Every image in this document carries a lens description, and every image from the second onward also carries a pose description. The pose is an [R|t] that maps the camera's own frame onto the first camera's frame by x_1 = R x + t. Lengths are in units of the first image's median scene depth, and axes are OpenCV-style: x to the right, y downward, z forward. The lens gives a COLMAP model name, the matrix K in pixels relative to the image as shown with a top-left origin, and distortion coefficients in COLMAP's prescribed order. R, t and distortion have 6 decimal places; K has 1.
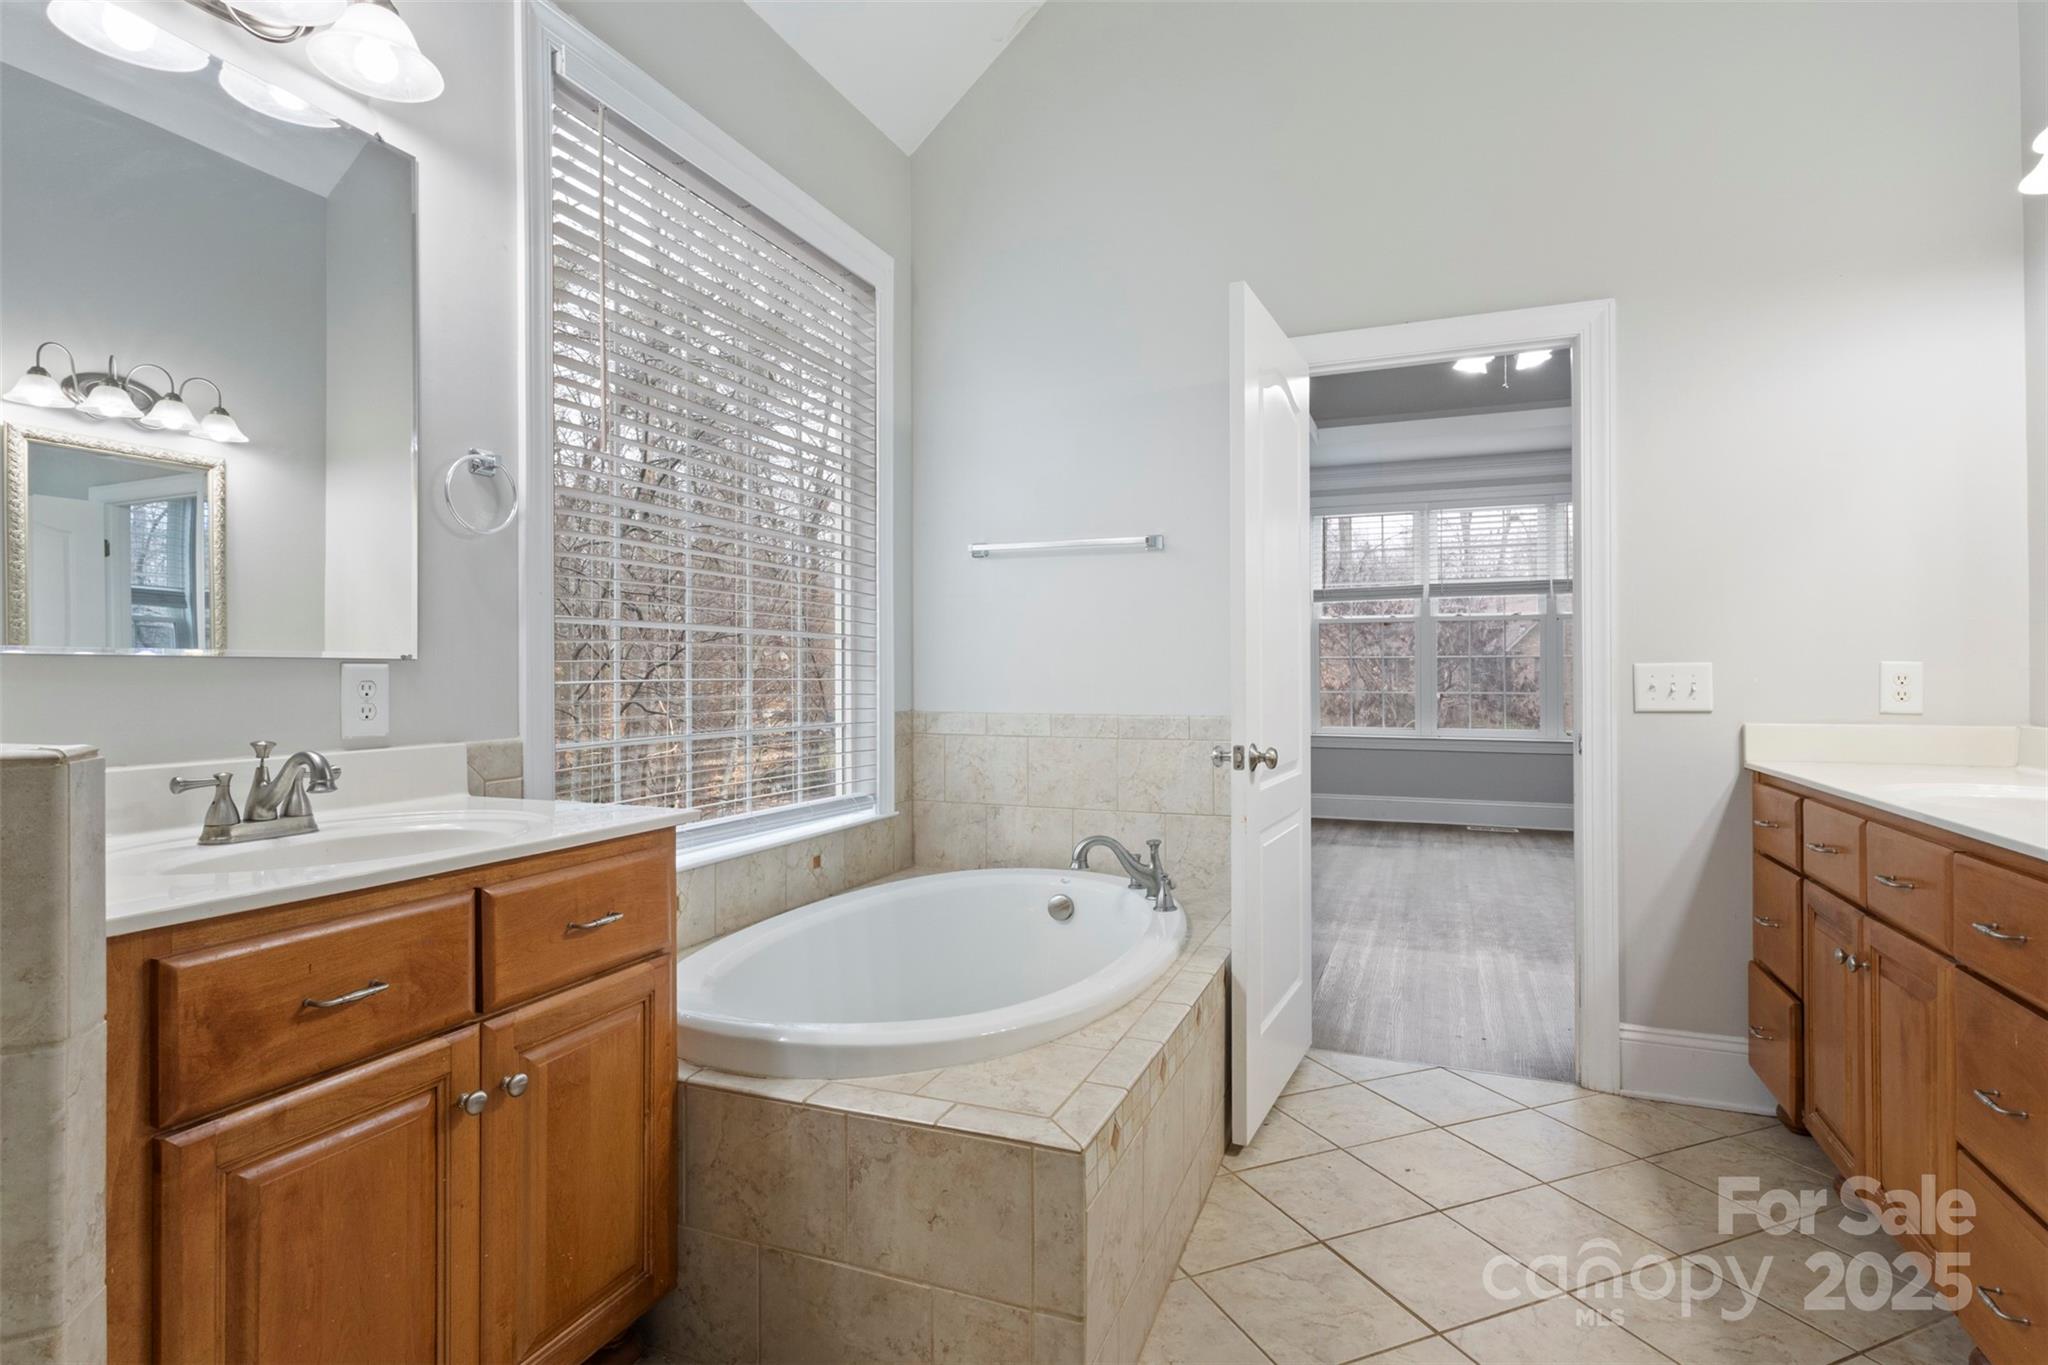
lens RADIAL K [[1055.4, 0, 1016.2], [0, 1055.4, 674.3], [0, 0, 1]] dist [0.017748, 0.000320]
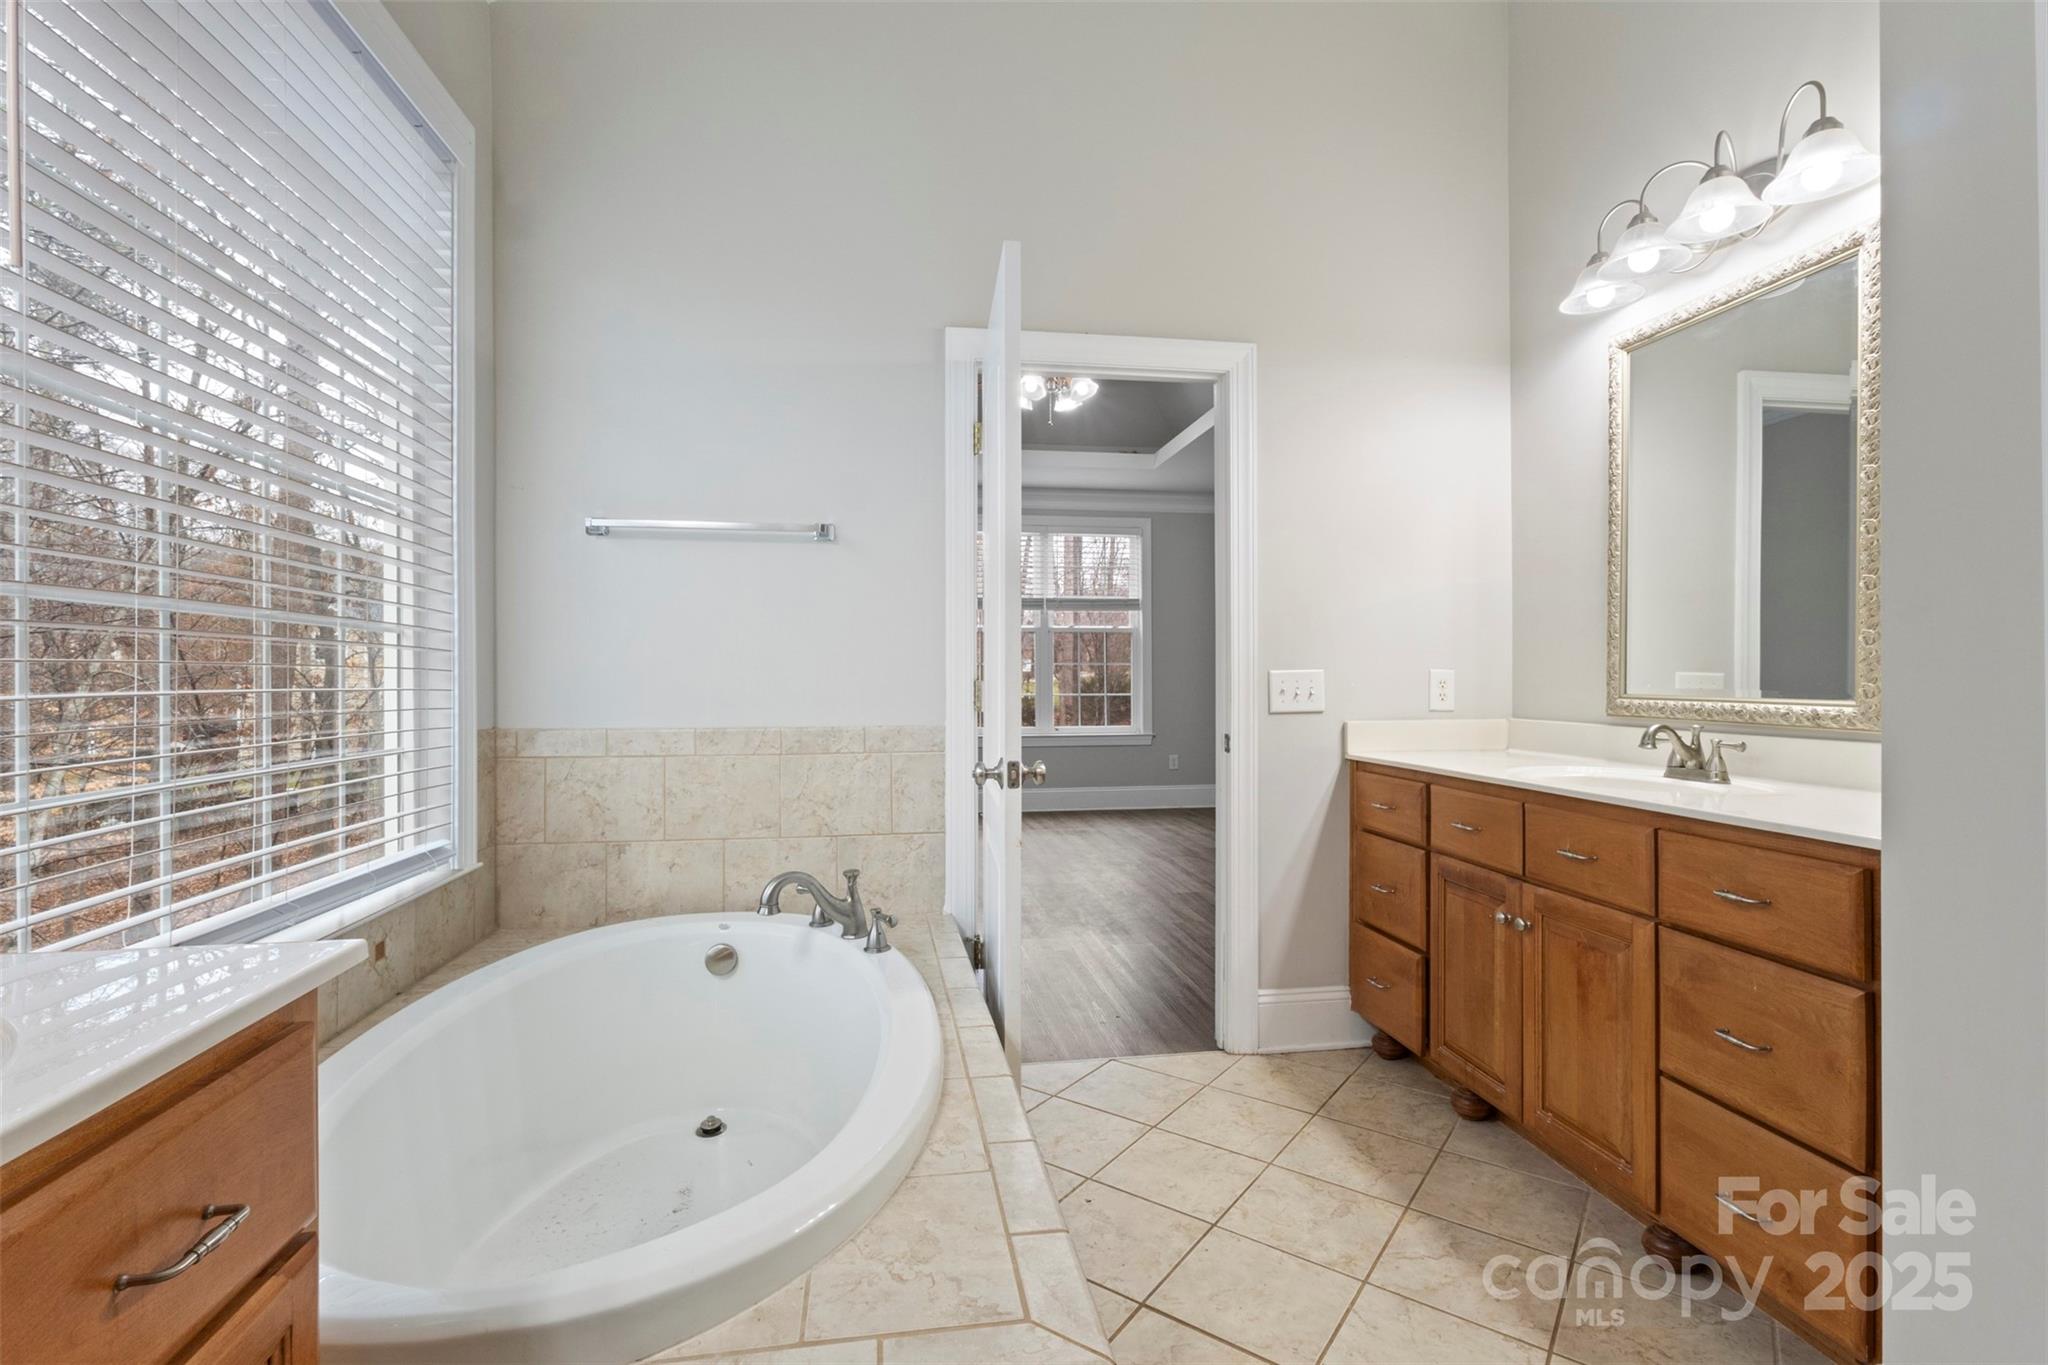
lens RADIAL K [[953.8, 0, 1017.1], [0, 953.8, 678.6], [0, 0, 1]] dist [0.003218, 0.000818]
pose [[0.853989, -0.000758, 0.520291, -0.148110], [0.000890, 1.000000, -0.000004, -0.001466], [-0.520290, 0.000467, 0.853989, 0.229762]]
